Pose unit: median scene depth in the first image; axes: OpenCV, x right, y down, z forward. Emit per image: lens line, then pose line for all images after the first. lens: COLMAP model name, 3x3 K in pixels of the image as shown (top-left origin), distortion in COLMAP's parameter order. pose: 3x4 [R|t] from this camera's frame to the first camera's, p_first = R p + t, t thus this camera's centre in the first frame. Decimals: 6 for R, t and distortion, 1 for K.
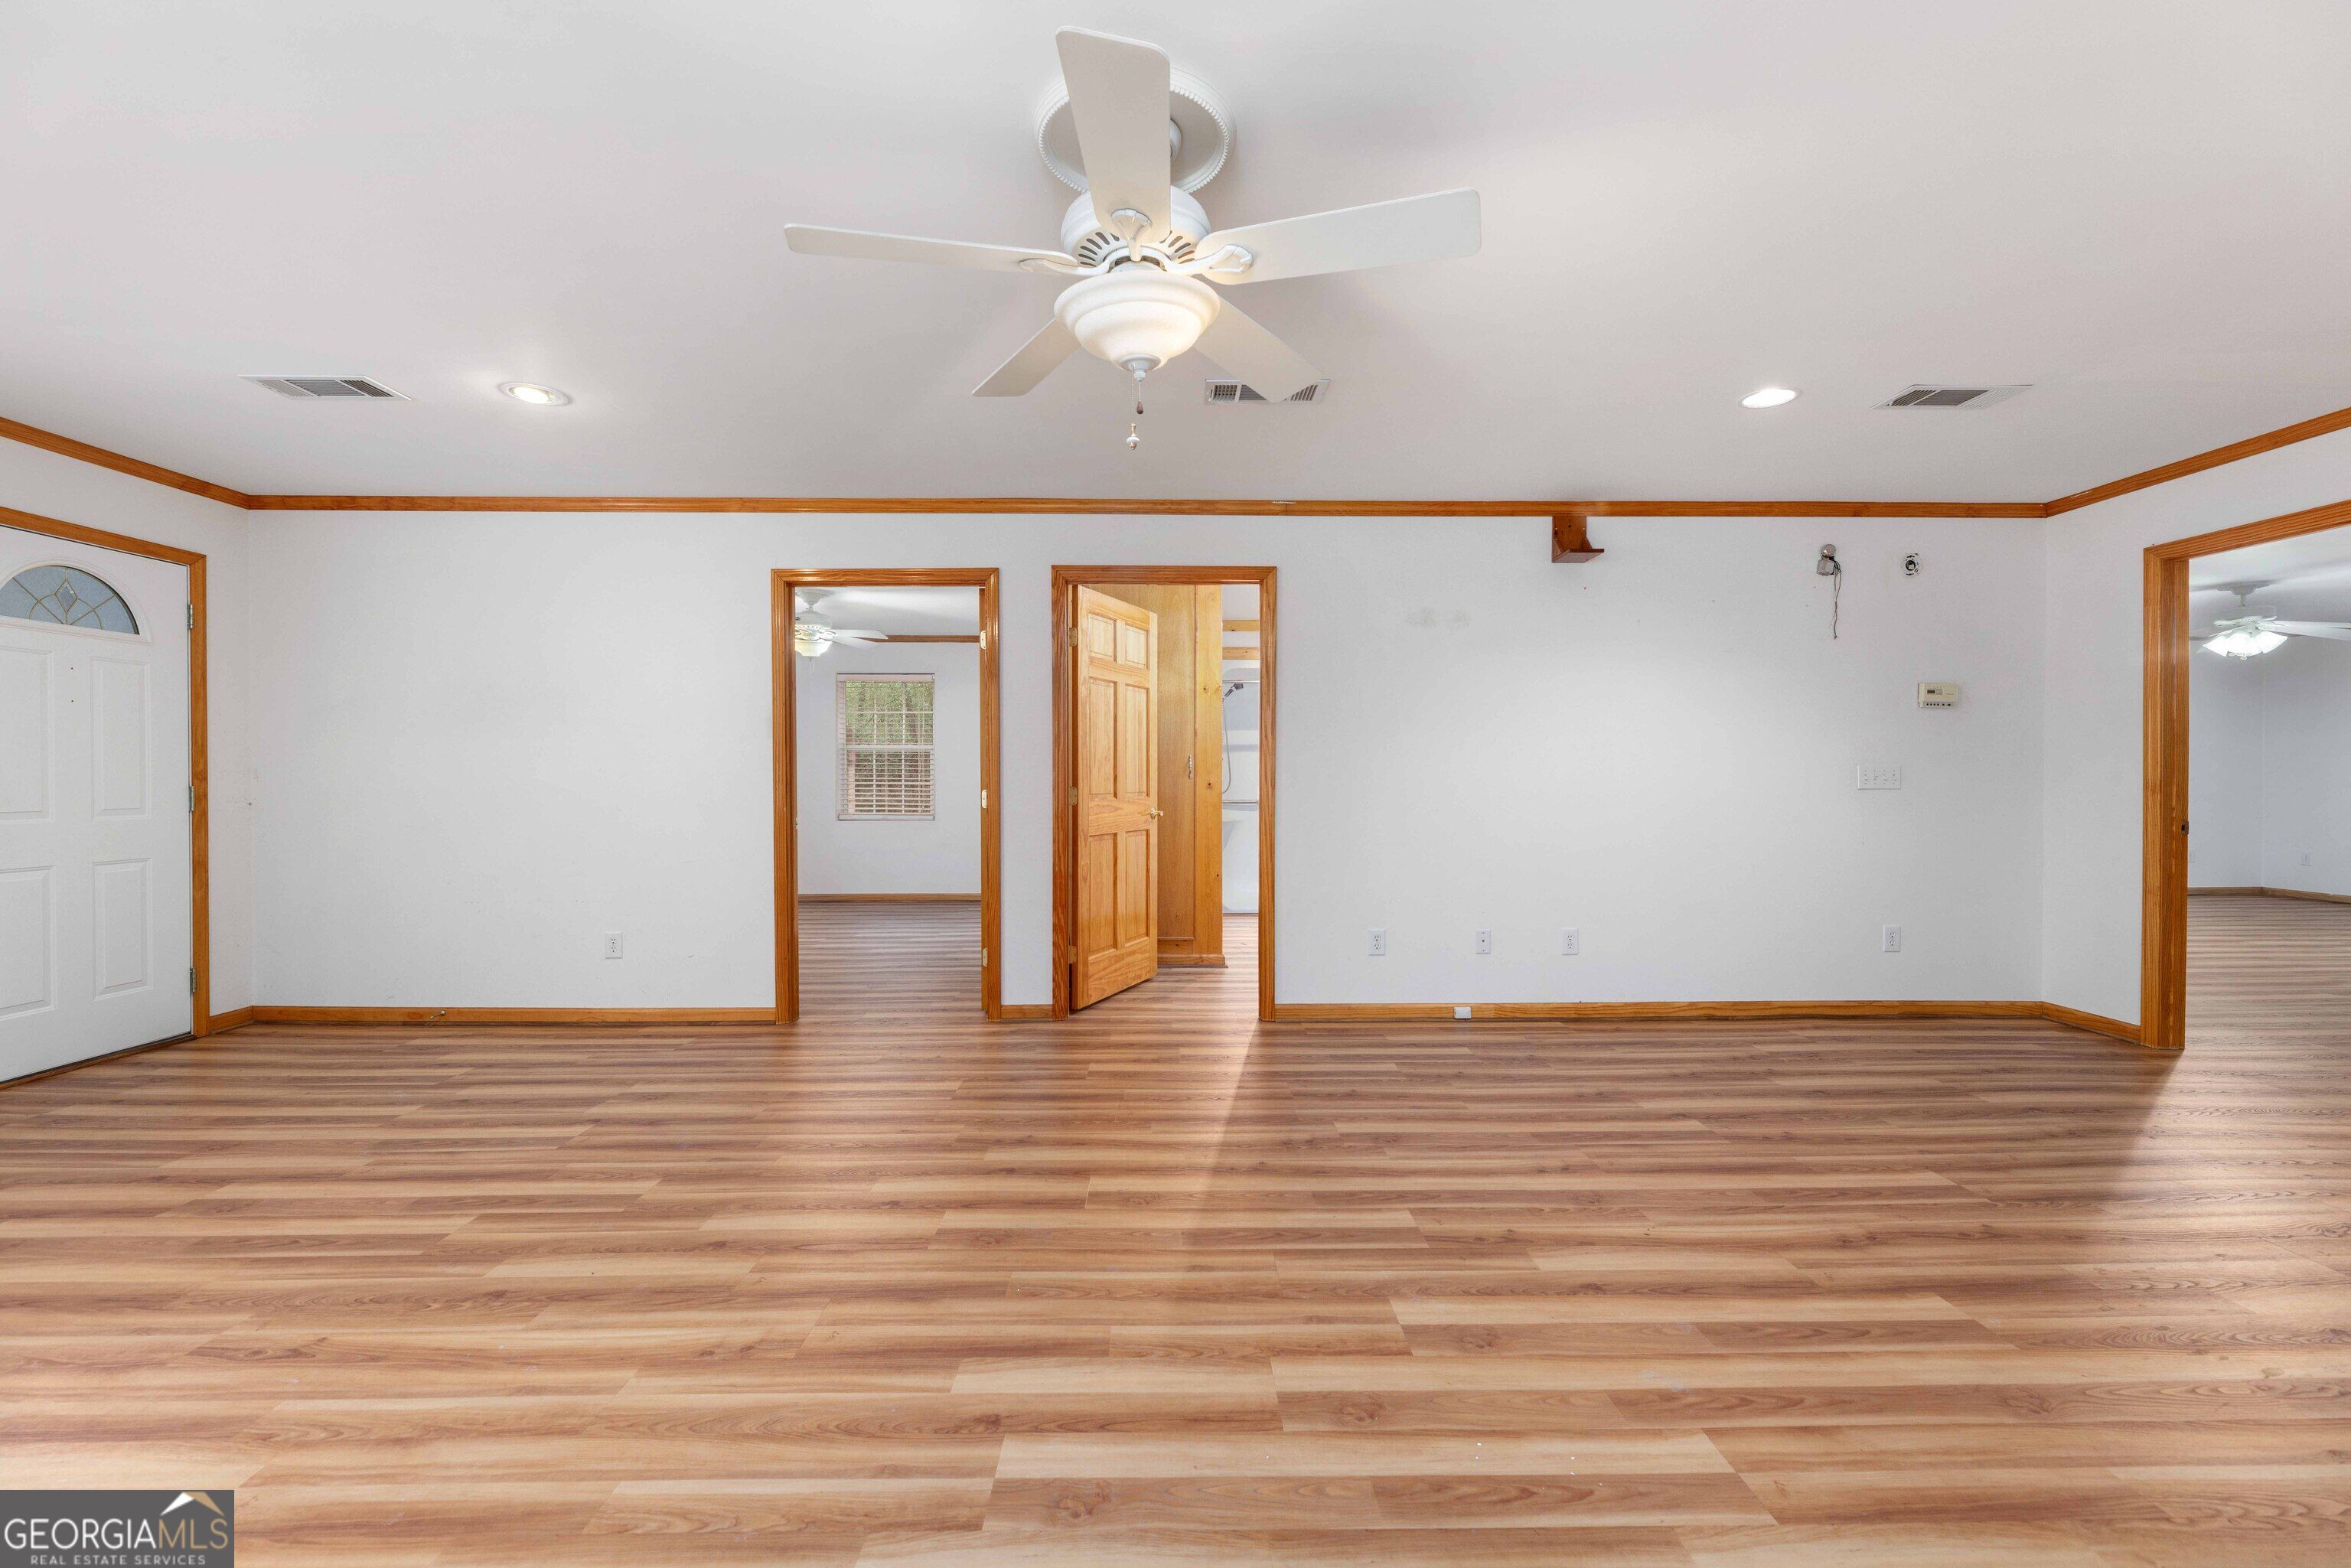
lens RADIAL K [[993.1, 0, 1189.7], [0, 993.1, 781.8], [0, 0, 1]] dist [-0.002065, -0.000958]
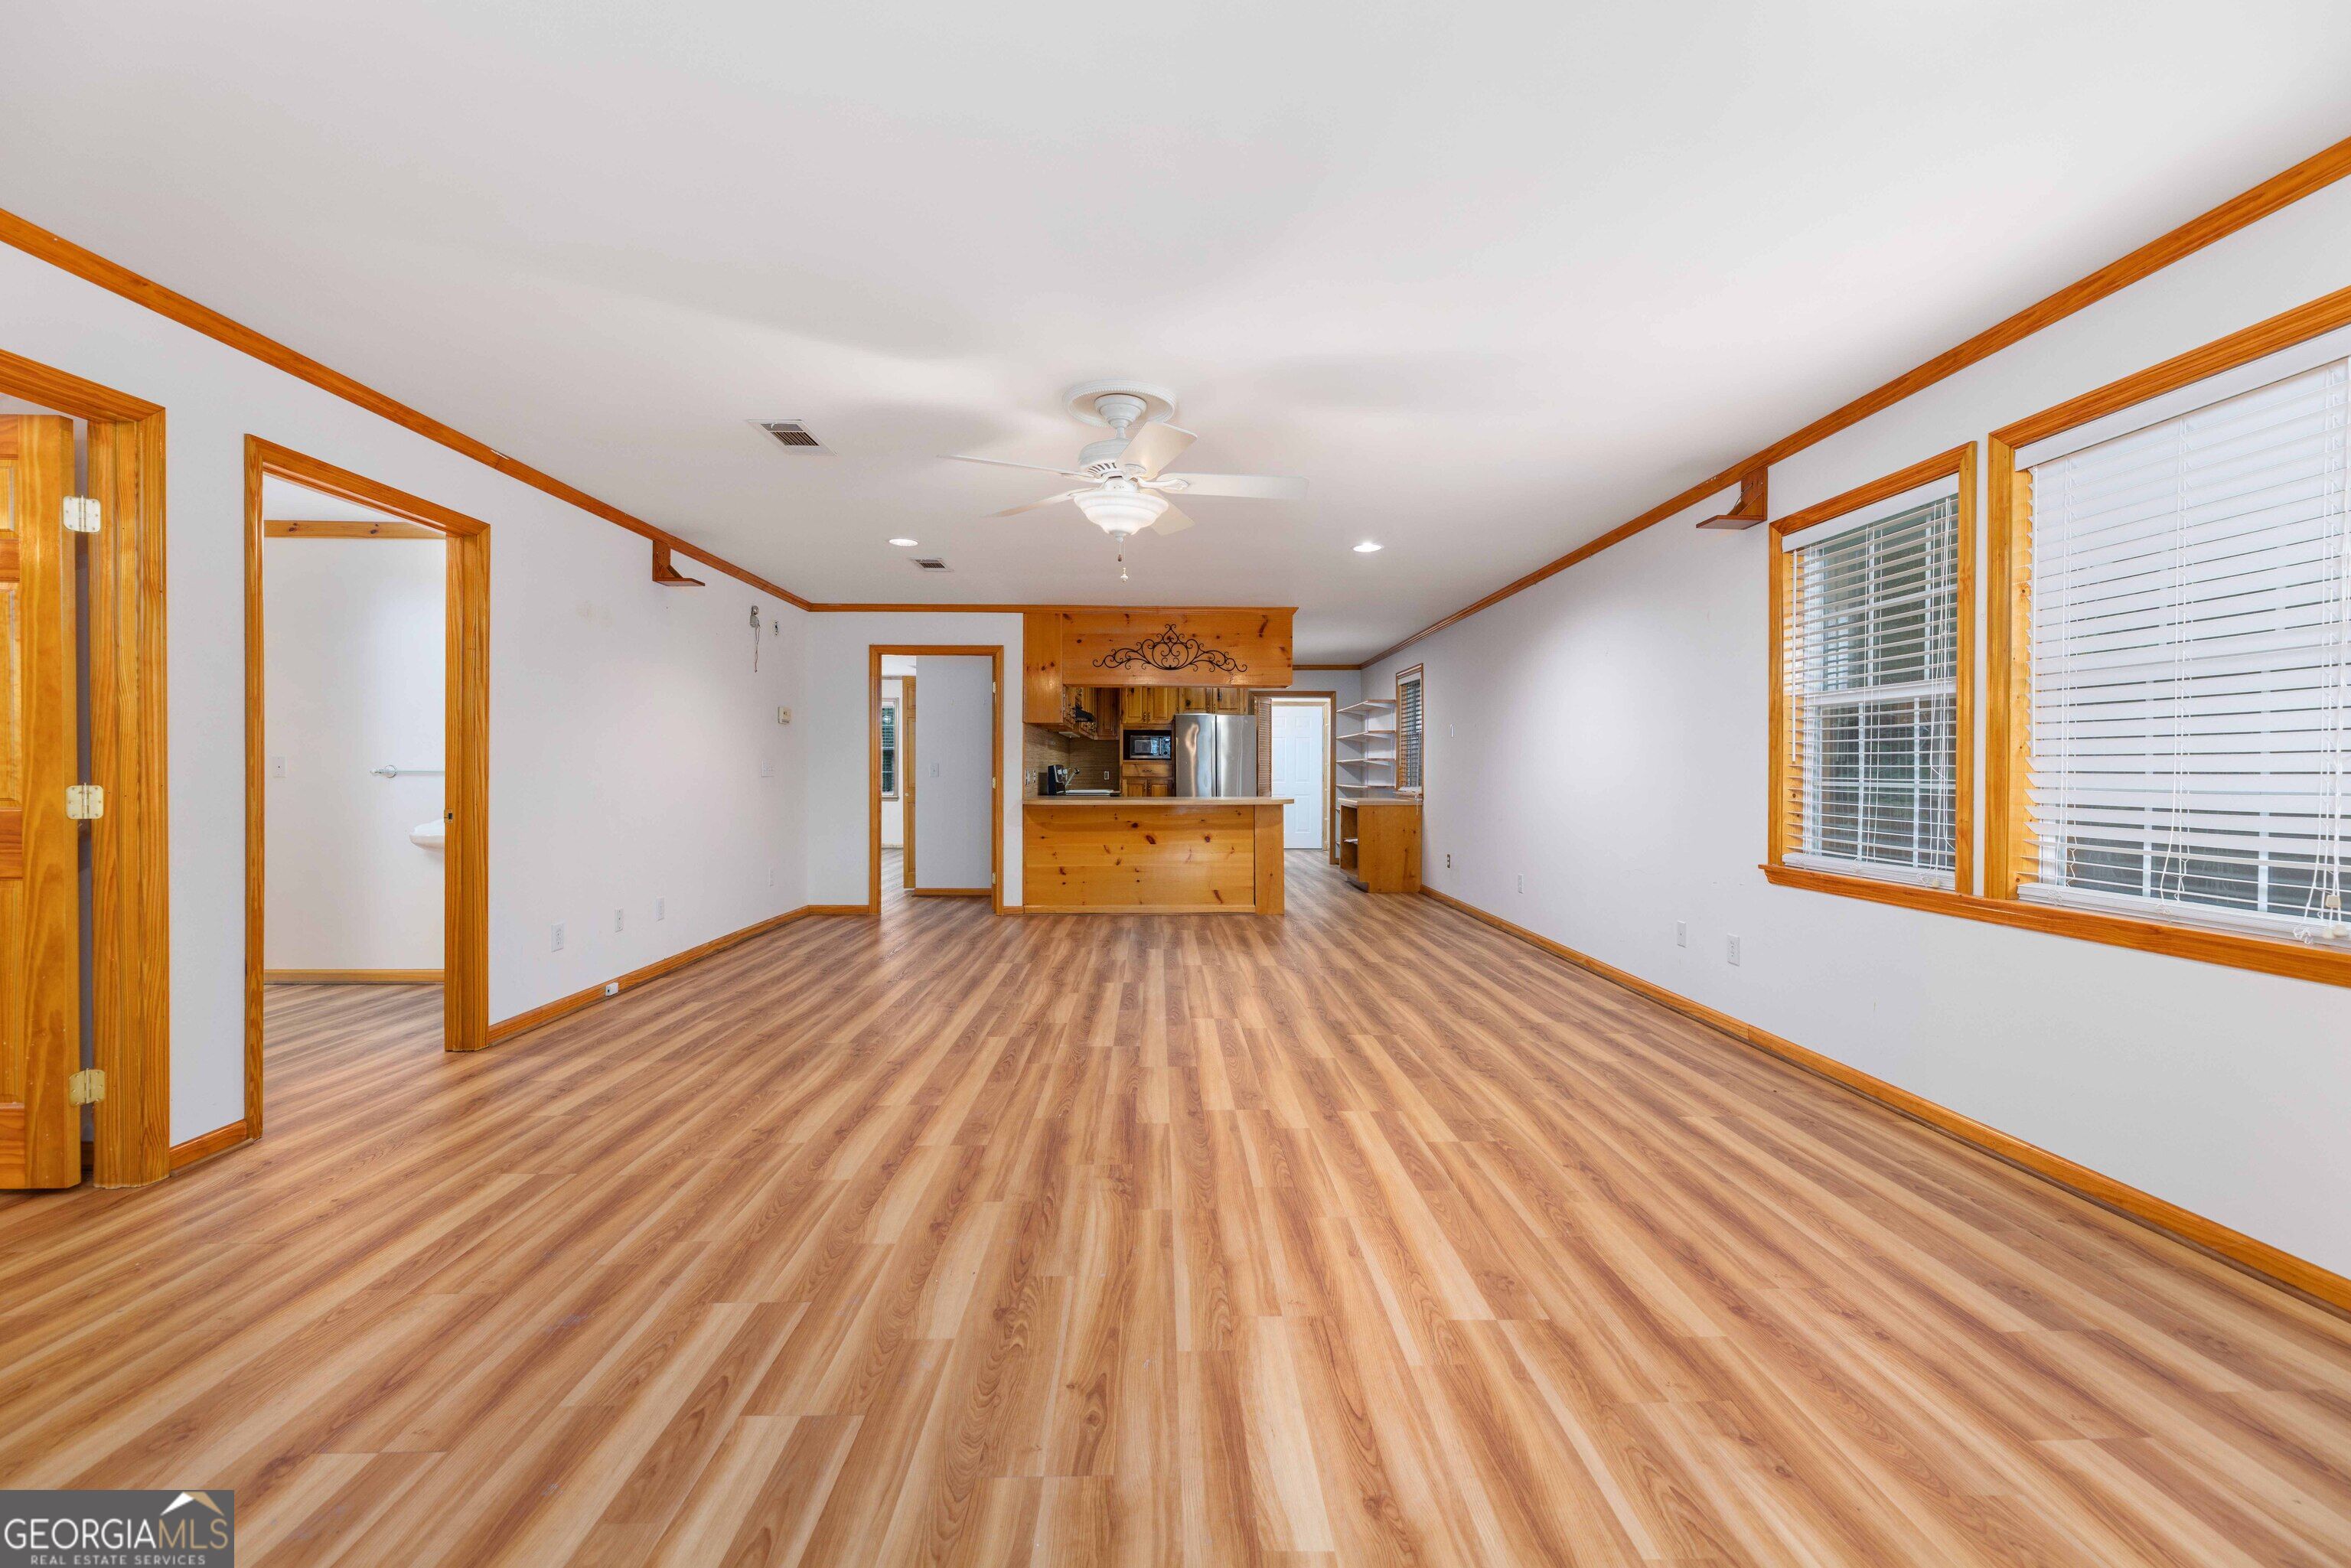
lens RADIAL K [[993.1, 0, 1186.7], [0, 993.1, 773.2], [0, 0, 1]] dist [-0.002065, -0.000958]
pose [[-0.023622, -0.002794, 0.999717, -1.182858], [0.002608, 0.999993, 0.002856, 0.000265], [-0.999718, 0.002675, -0.023614, 0.605772]]
